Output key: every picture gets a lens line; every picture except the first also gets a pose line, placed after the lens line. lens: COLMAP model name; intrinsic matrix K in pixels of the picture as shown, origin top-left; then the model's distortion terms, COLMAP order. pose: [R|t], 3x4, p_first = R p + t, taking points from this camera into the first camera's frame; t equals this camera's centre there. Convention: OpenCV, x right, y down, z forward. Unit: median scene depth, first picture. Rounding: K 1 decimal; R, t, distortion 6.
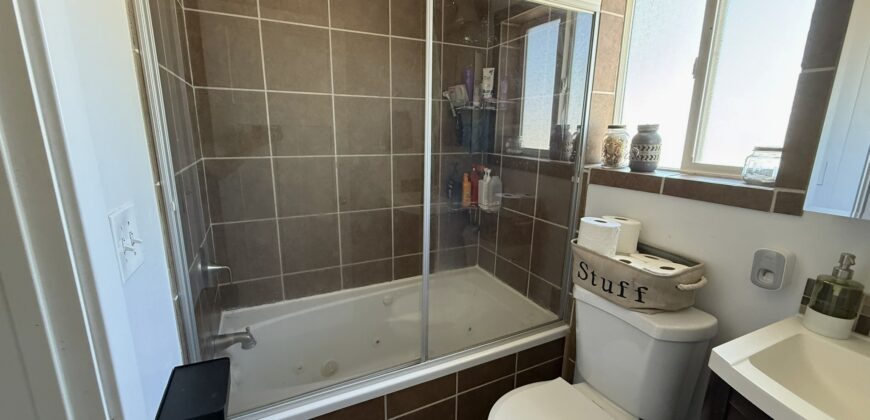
lens RADIAL K [[345.1, 0, 432.1], [0, 345.1, 206.6], [0, 0, 1]] dist [-0.000093, -0.000148]
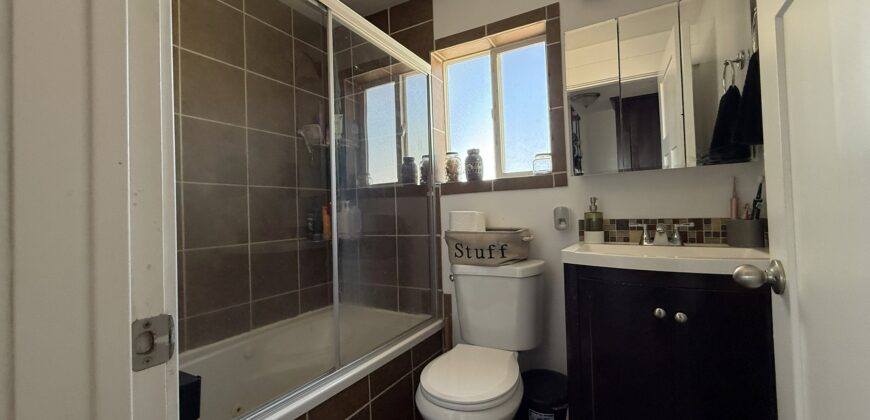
lens RADIAL K [[345.1, 0, 432.1], [0, 345.1, 206.6], [0, 0, 1]] dist [-0.000093, -0.000148]
pose [[0.831465, -0.029735, 0.554782, -0.289868], [0.162081, 0.968111, -0.191027, 0.215217], [-0.531410, 0.248752, 0.809769, -0.015796]]
